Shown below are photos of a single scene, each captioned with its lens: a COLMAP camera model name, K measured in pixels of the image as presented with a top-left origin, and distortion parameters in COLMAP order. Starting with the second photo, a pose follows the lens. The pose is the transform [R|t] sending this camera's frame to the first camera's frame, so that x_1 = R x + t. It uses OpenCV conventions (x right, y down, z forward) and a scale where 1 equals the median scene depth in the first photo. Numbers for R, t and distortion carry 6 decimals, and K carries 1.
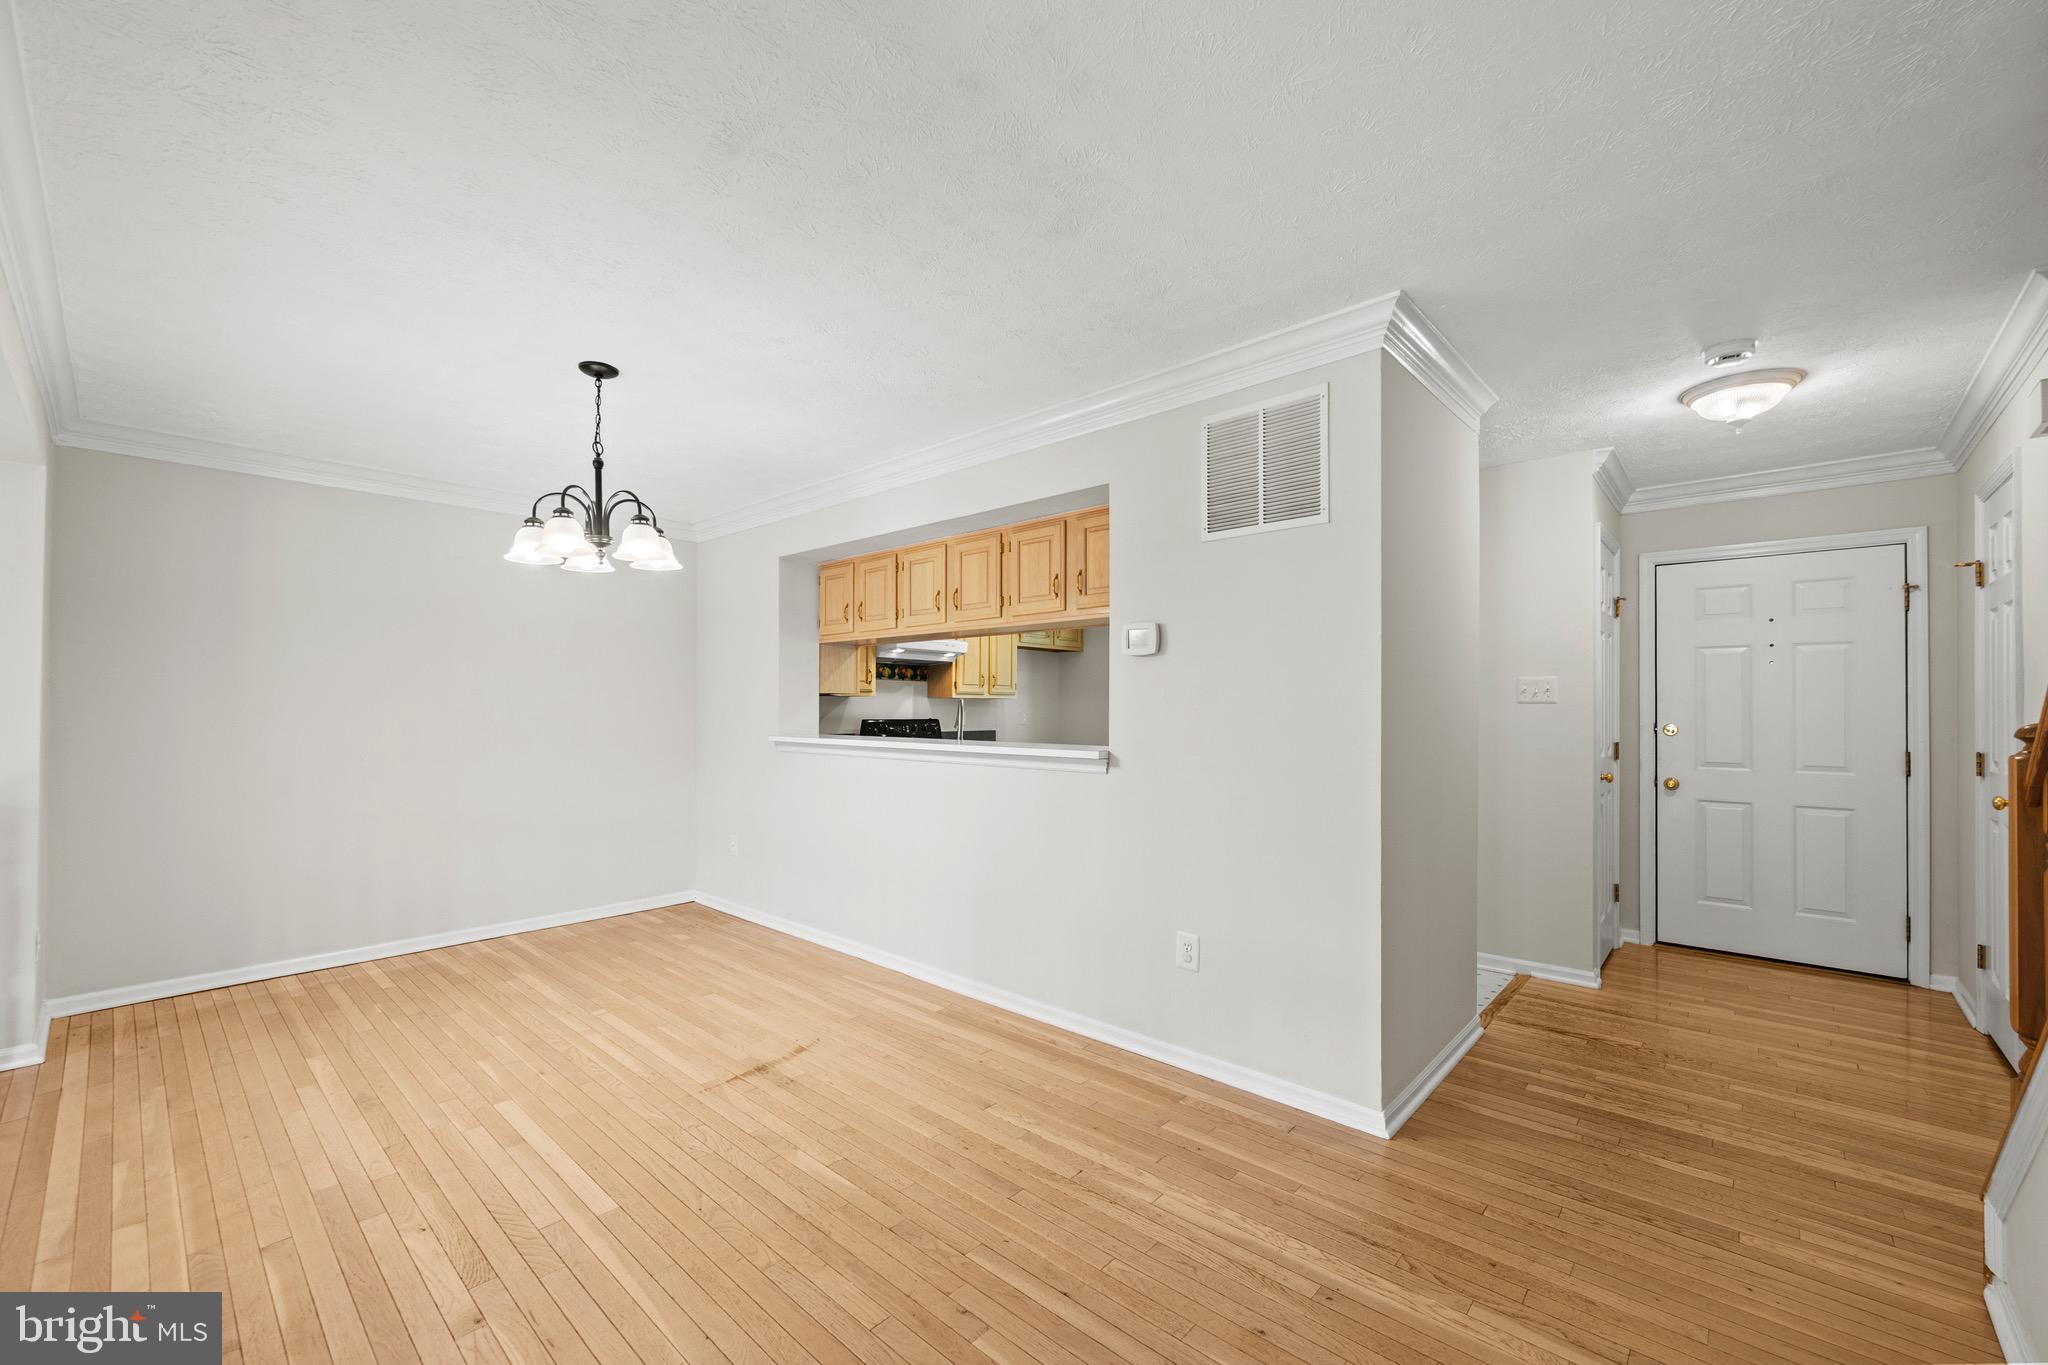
lens RADIAL K [[817.0, 0, 1027.4], [0, 817.0, 696.8], [0, 0, 1]] dist [-0.003776, 0.000301]
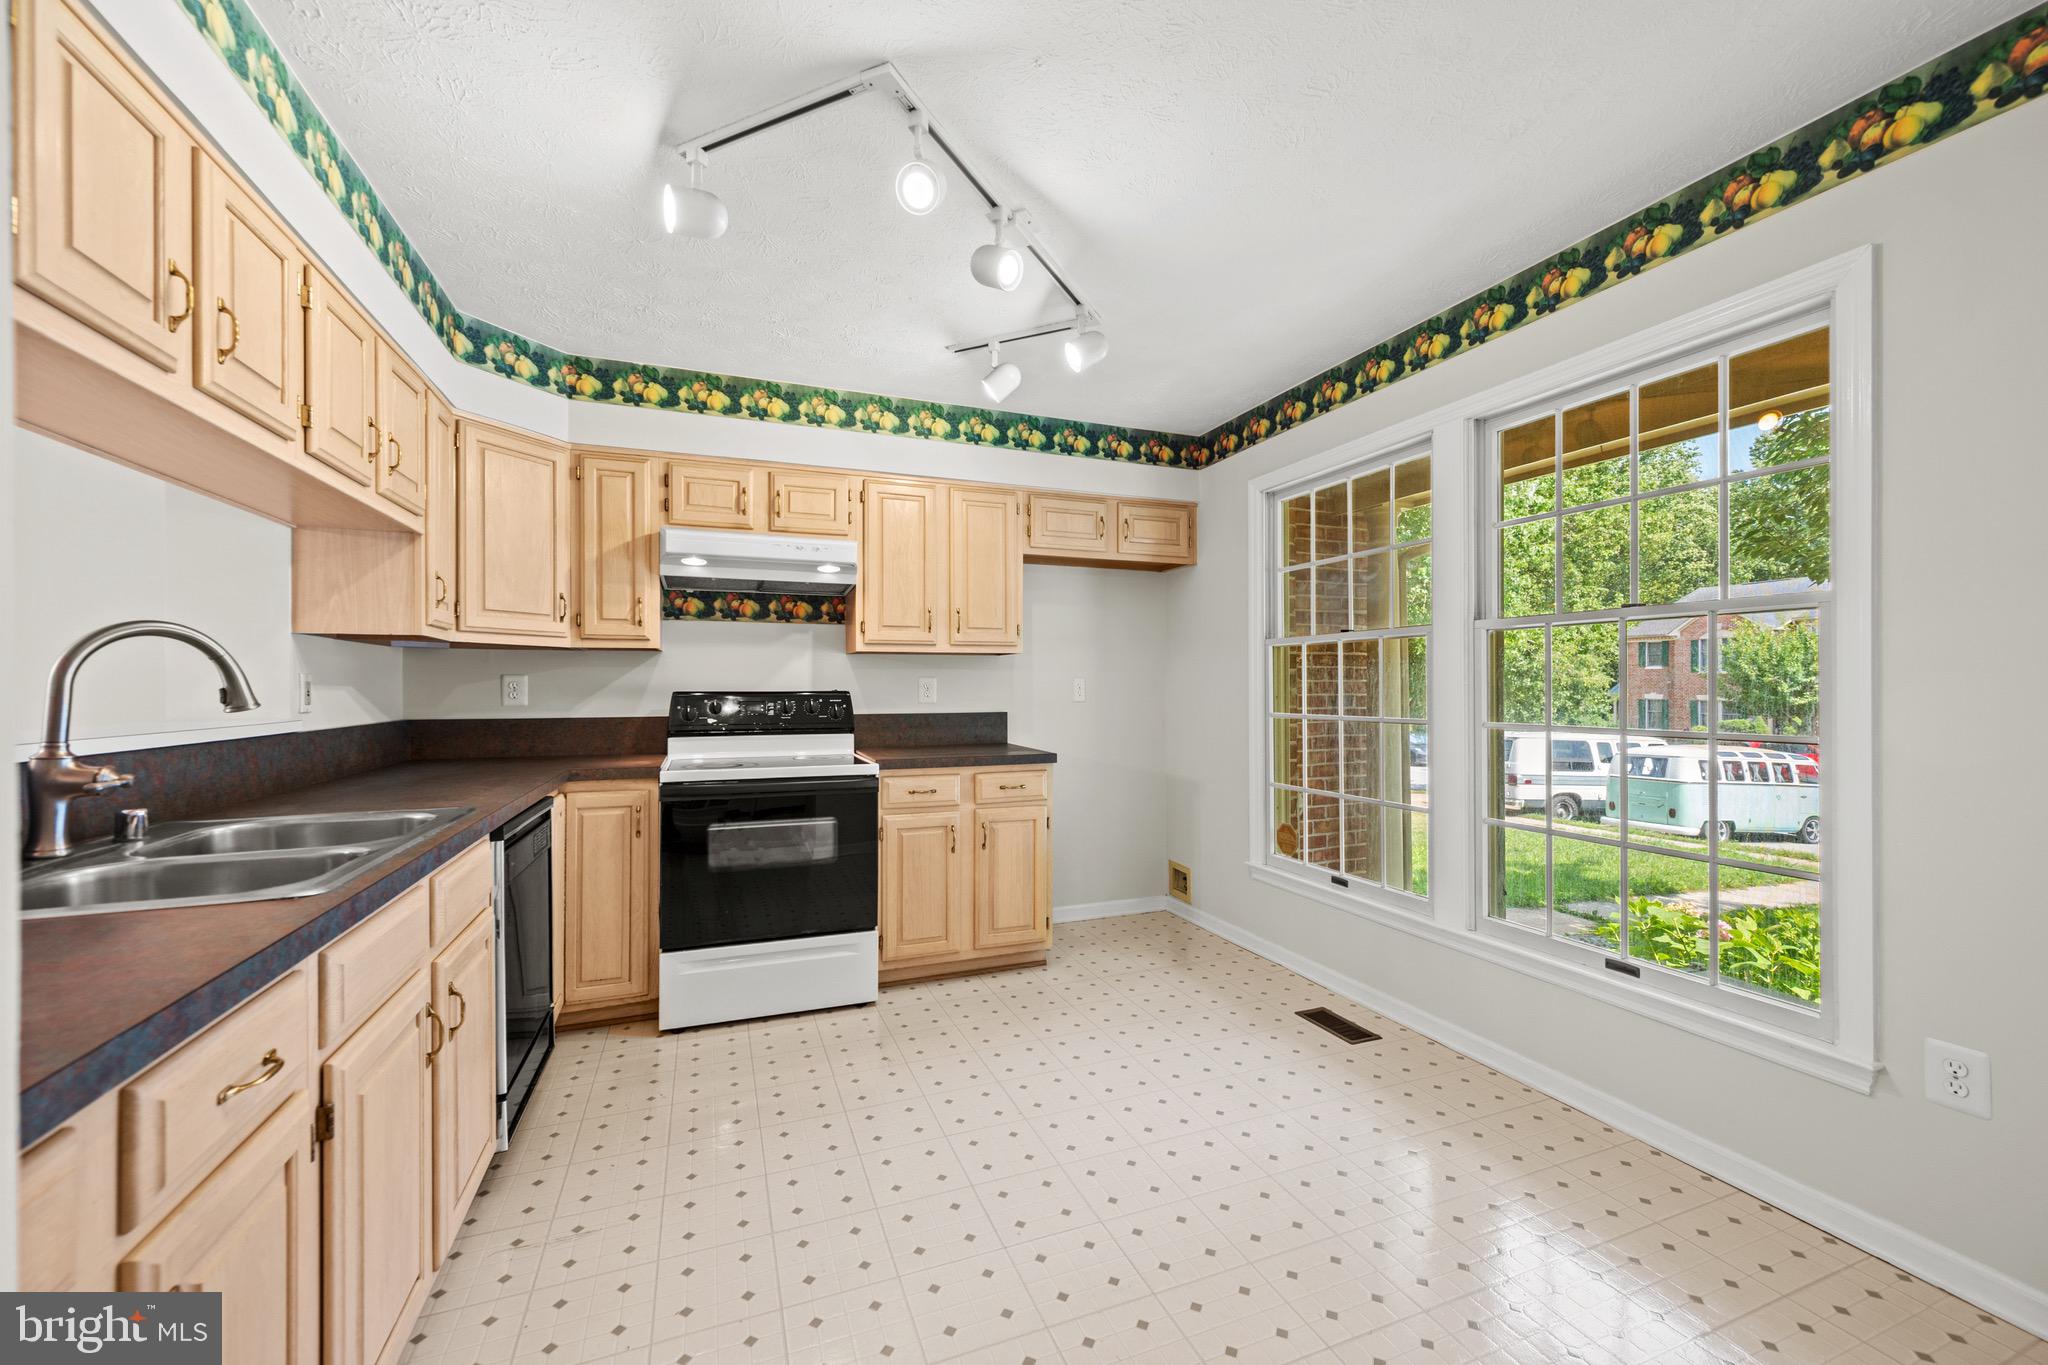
lens RADIAL K [[817.0, 0, 1024.7], [0, 817.0, 682.1], [0, 0, 1]] dist [-0.003776, 0.000301]
pose [[0.890343, -0.001769, -0.455288, 0.267442], [0.006605, 0.999937, 0.009031, 0.017999], [0.455243, -0.011048, 0.890299, 0.616126]]
